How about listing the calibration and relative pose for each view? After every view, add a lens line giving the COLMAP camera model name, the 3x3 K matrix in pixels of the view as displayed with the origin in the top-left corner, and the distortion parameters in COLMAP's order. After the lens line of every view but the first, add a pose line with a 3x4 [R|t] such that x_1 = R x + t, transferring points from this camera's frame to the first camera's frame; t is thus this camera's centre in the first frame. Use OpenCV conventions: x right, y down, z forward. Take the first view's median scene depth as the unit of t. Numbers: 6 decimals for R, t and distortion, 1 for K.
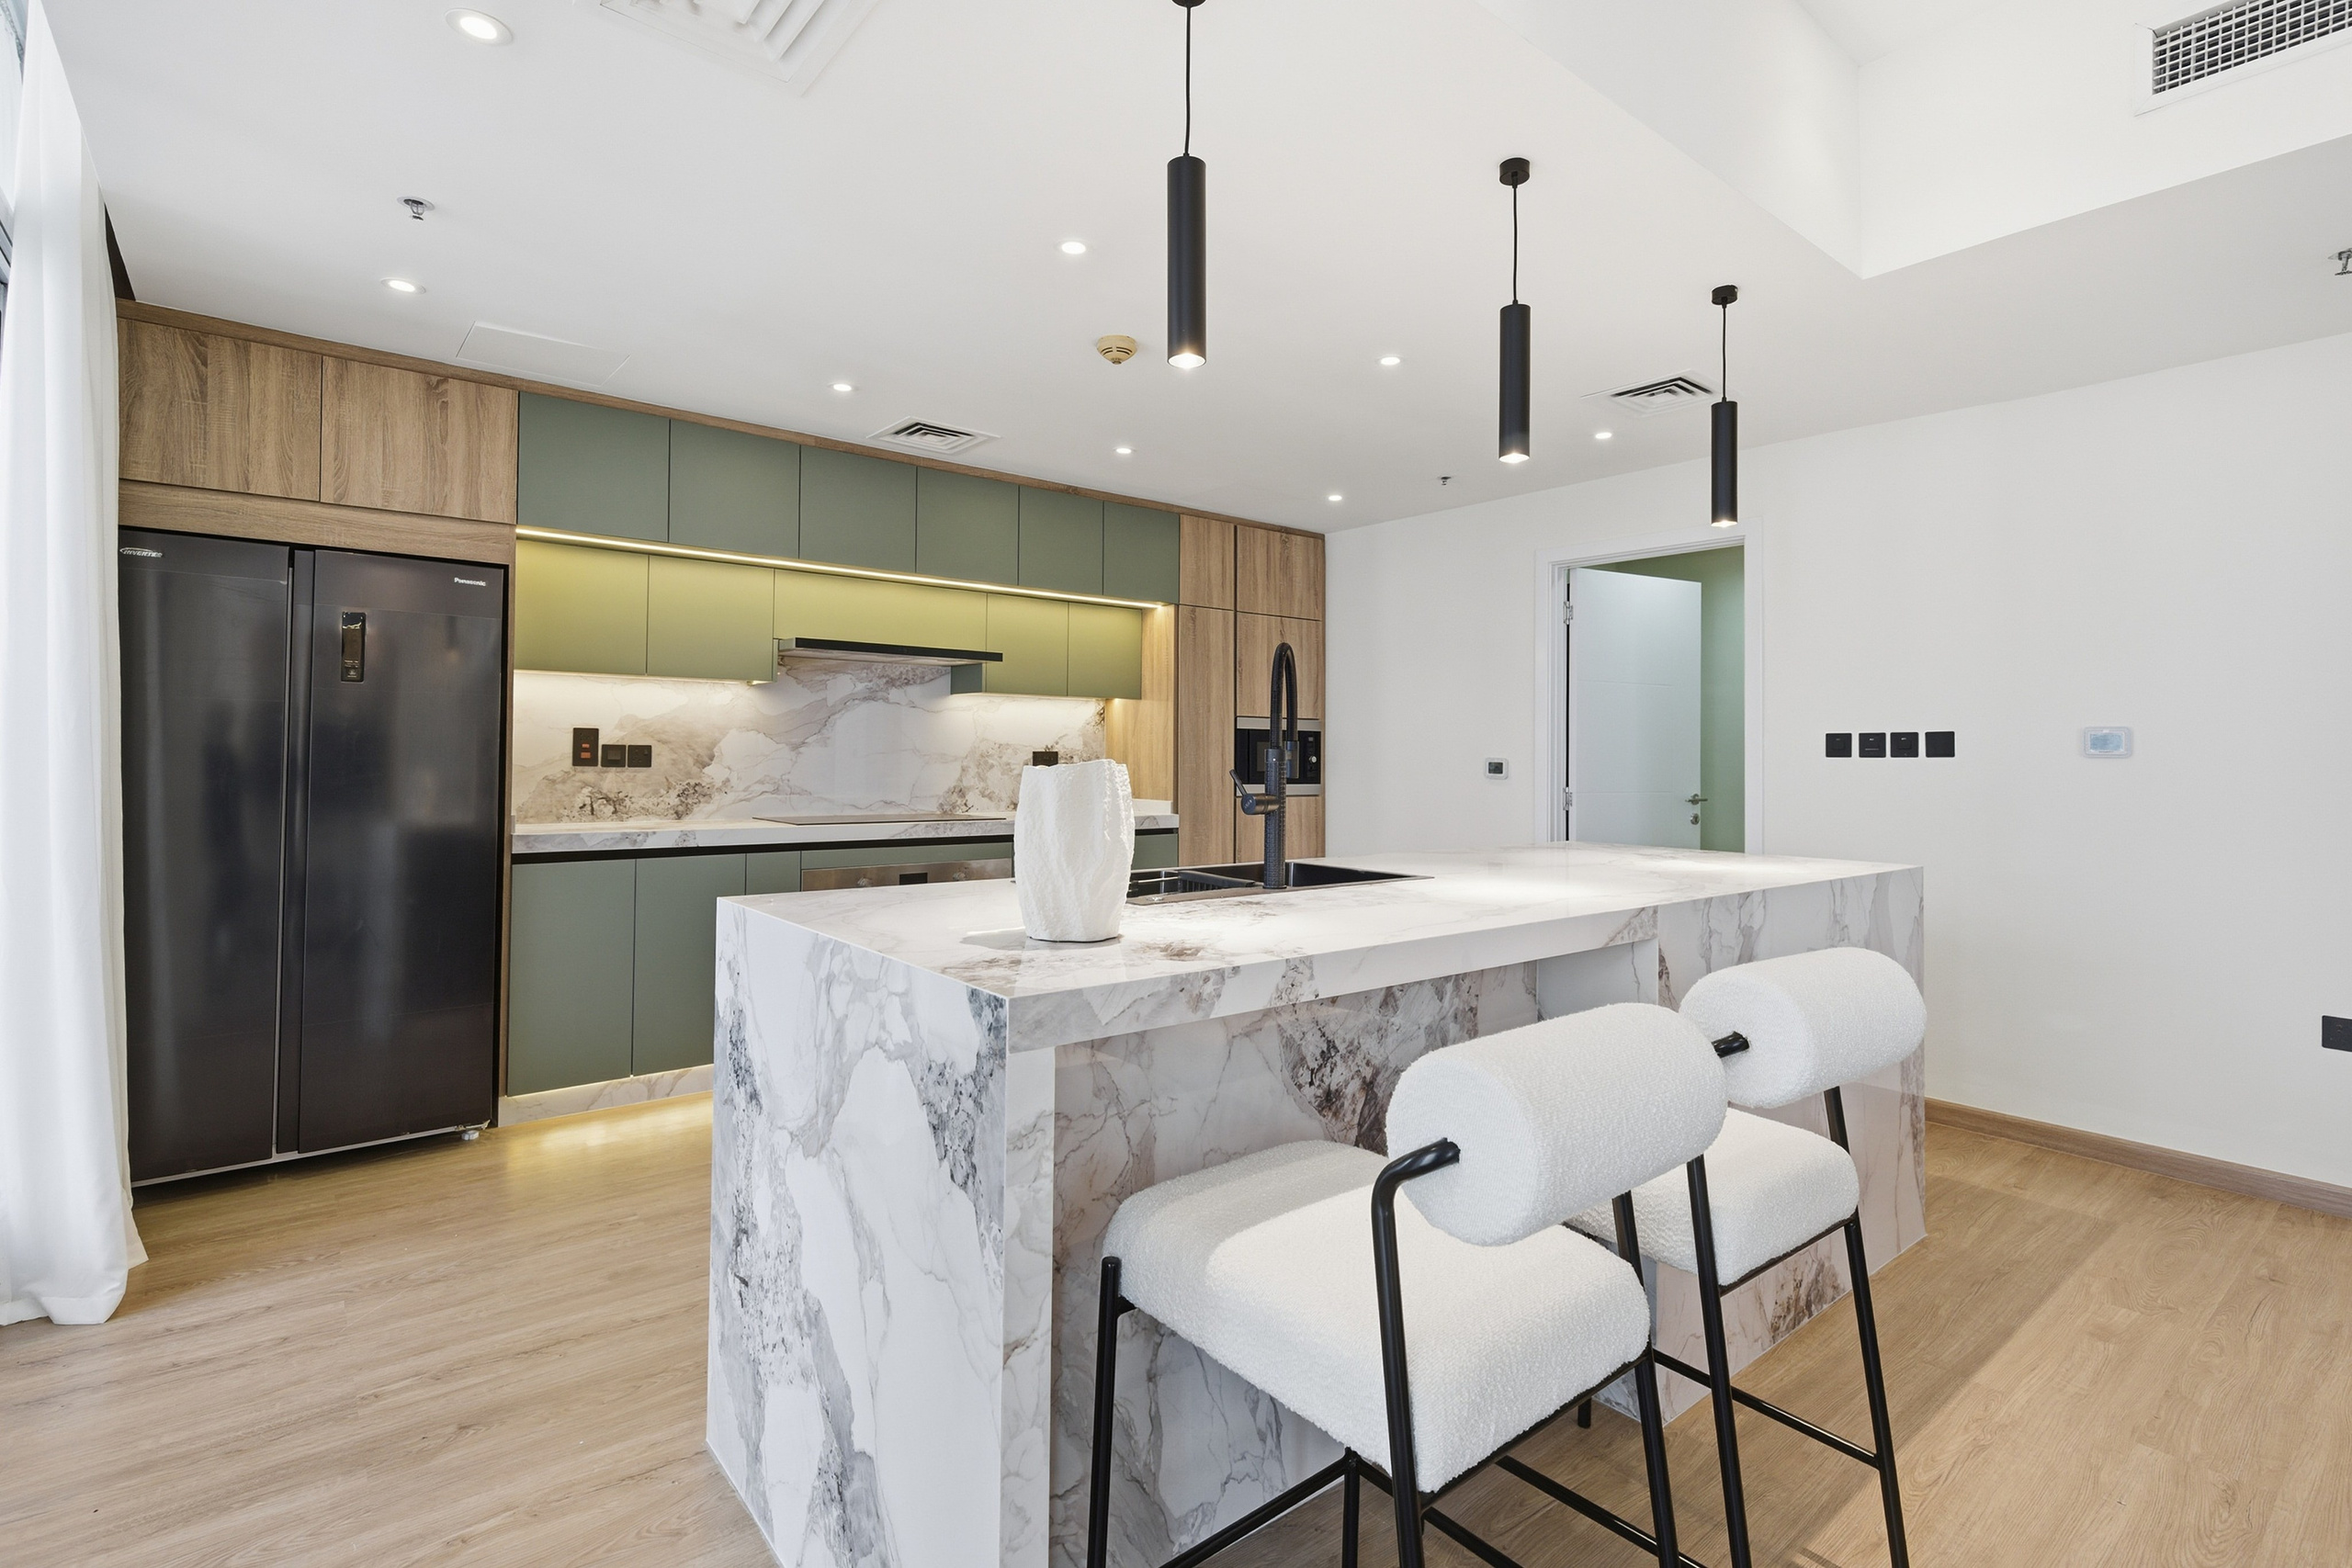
lens RADIAL K [[1099.6, 0, 1160.3], [0, 1099.6, 745.6], [0, 0, 1]] dist [0.001082, 0.002644]
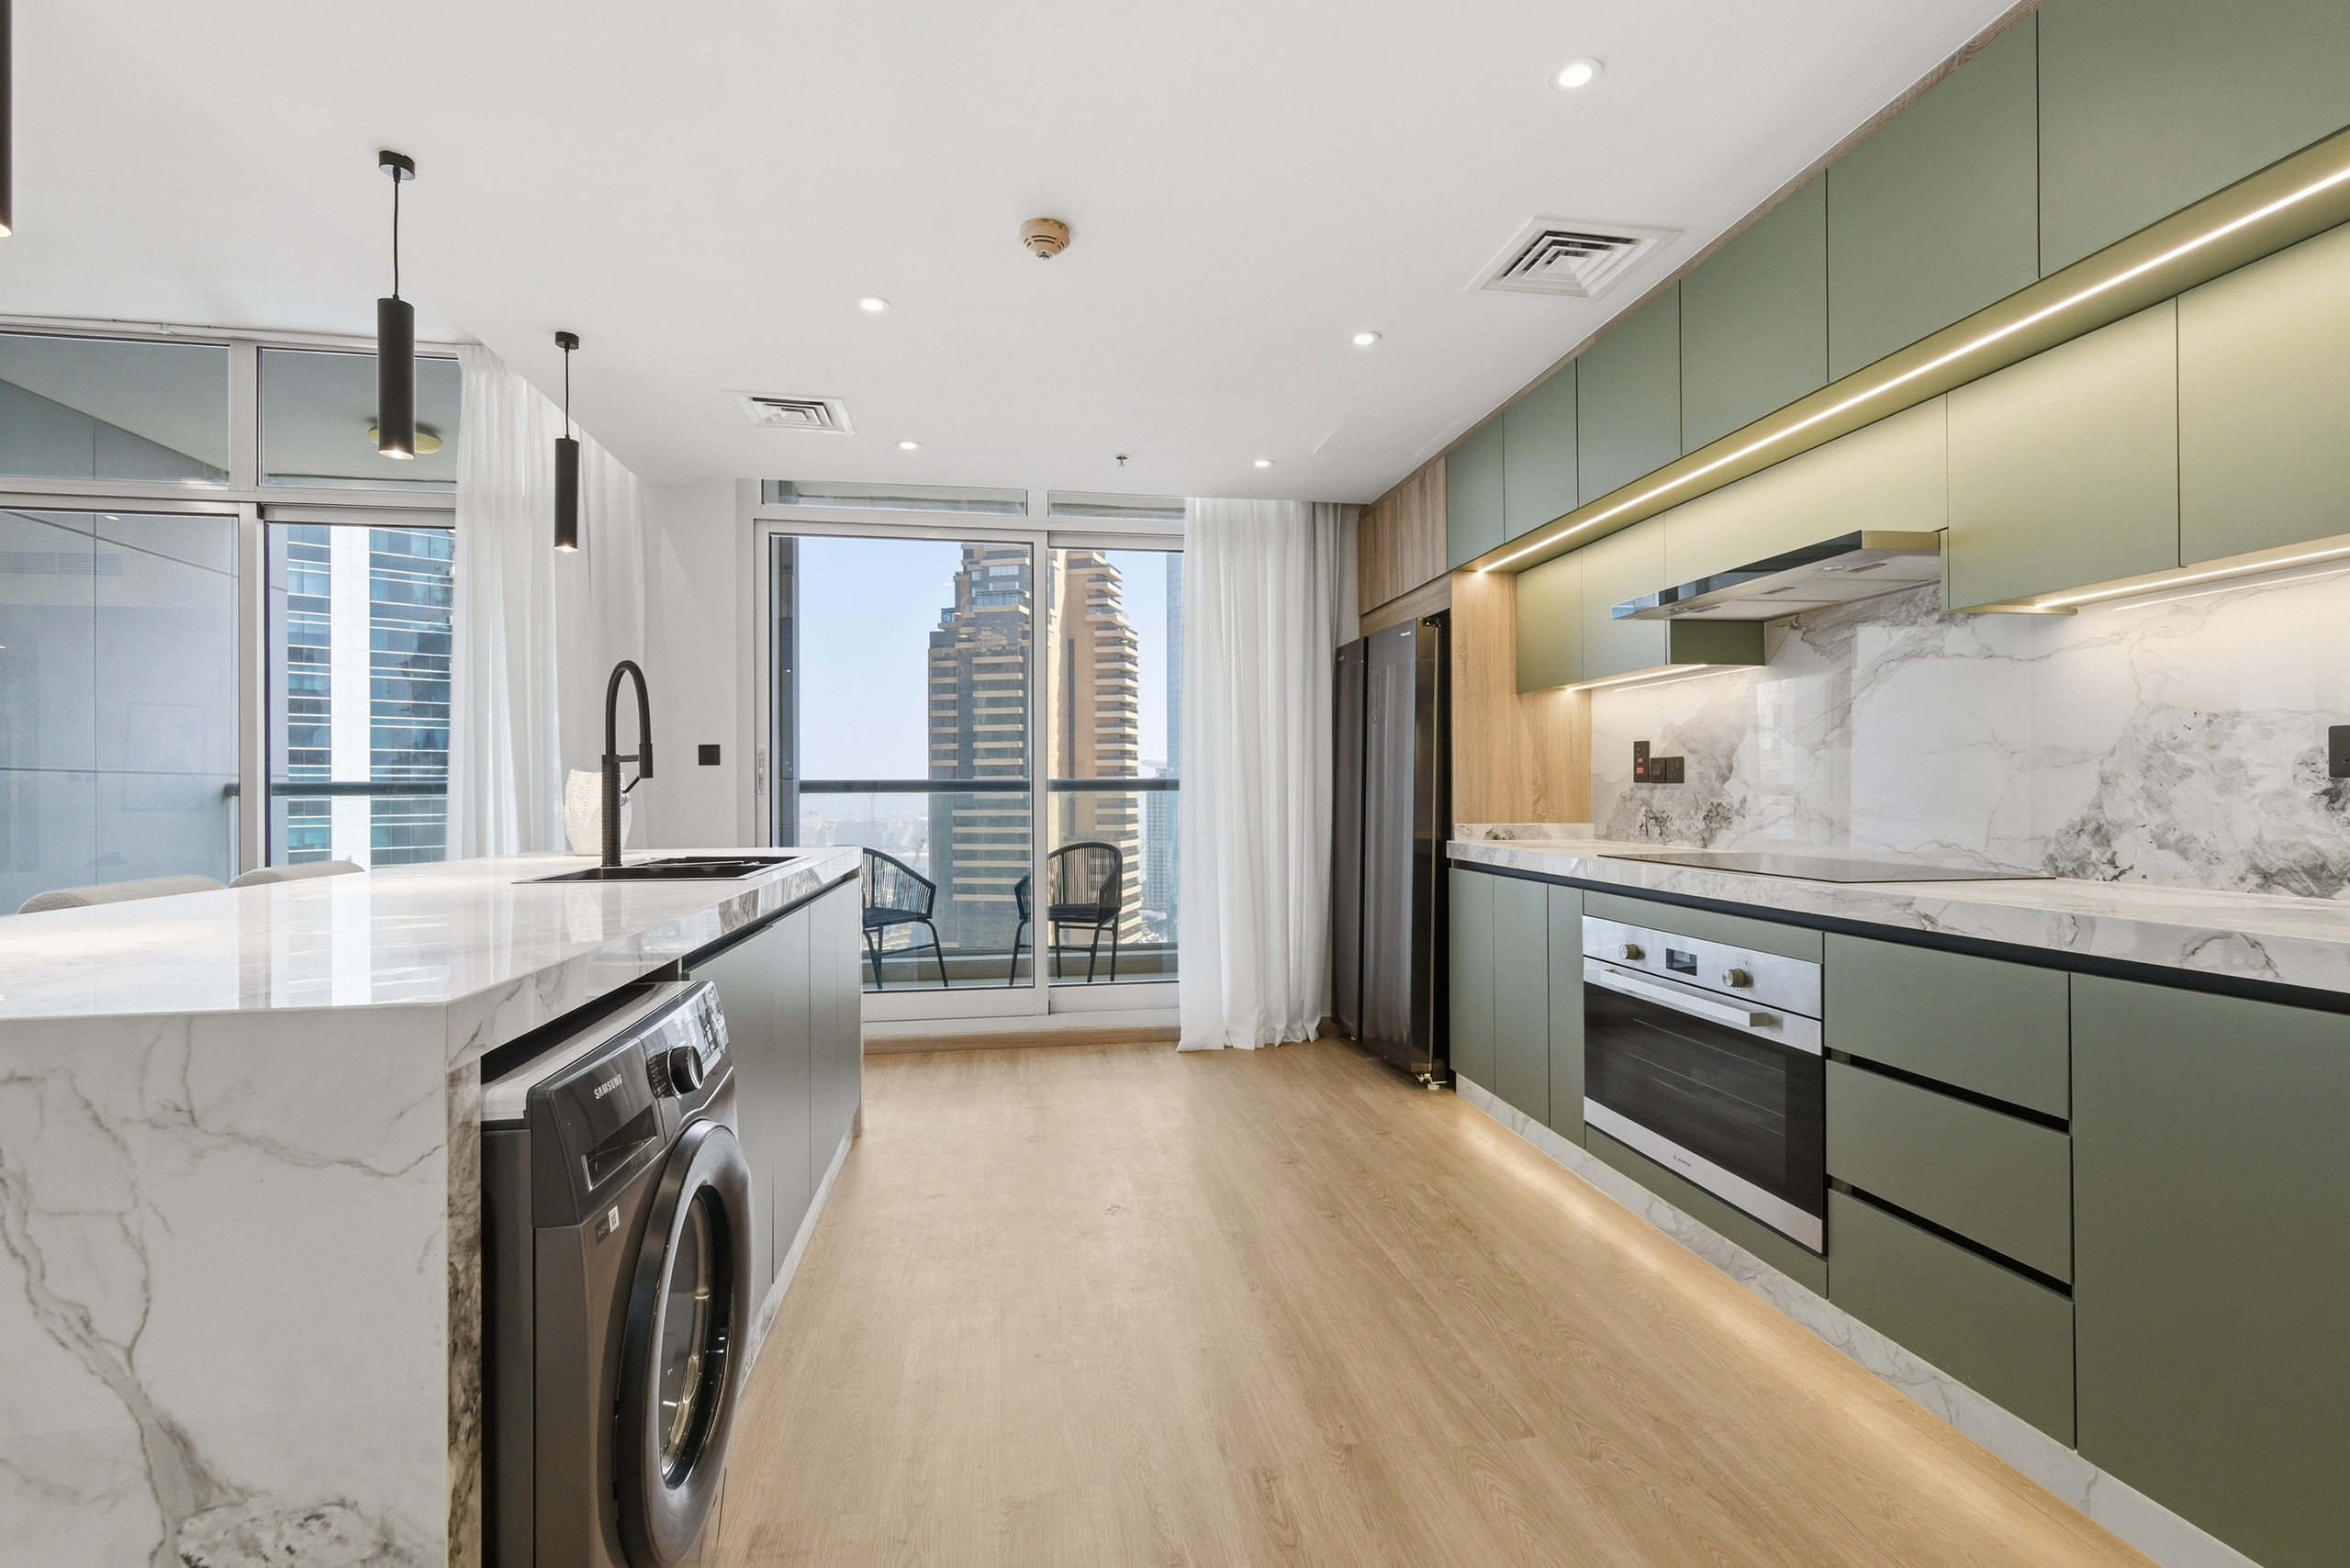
lens RADIAL K [[1098.8, 0, 1186.0], [0, 1098.8, 789.7], [0, 0, 1]] dist [0.001082, 0.002644]
pose [[-0.486597, -0.007370, -0.873596, 0.463133], [0.010301, 0.999847, -0.014173, 0.033793], [0.873566, -0.015895, -0.486446, 1.109724]]
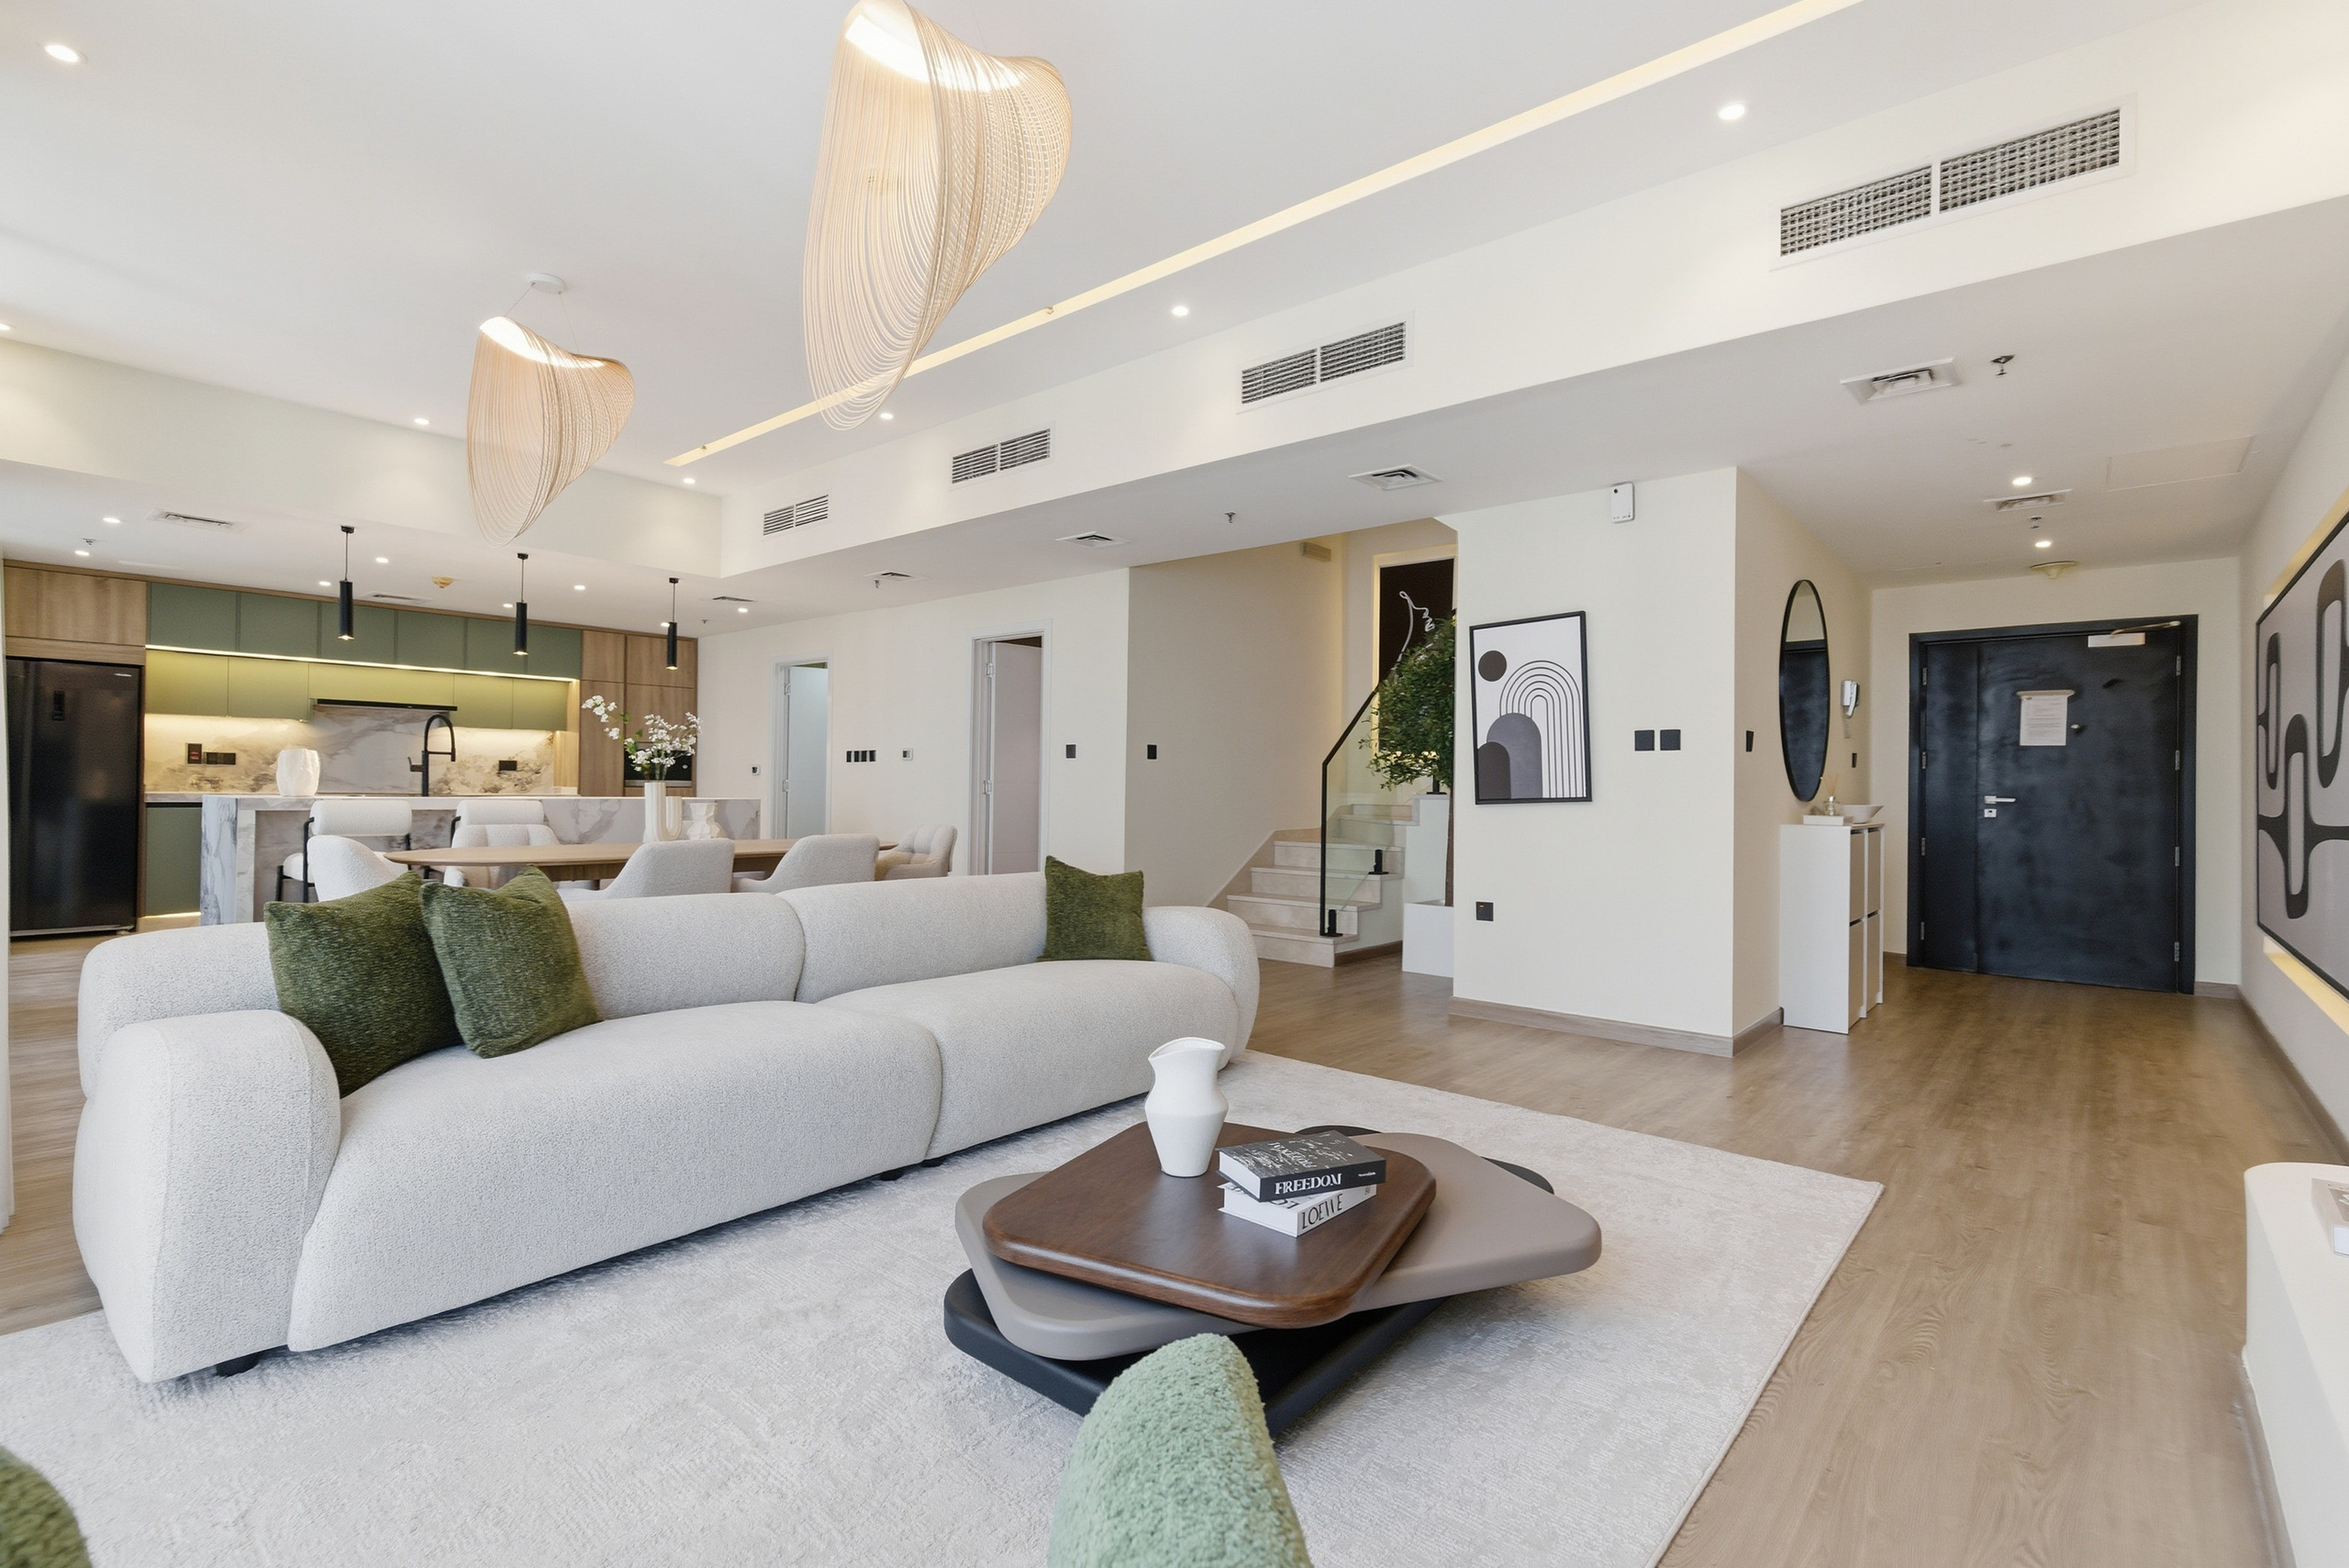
lens RADIAL K [[1098.2, 0, 1165.6], [0, 1098.2, 783.8], [0, 0, 1]] dist [0.001082, 0.002644]
pose [[0.984481, 0.002265, 0.175476, 0.813902], [-0.003846, 0.999955, 0.008667, 0.031039], [-0.175449, -0.009208, 0.984446, -1.197351]]
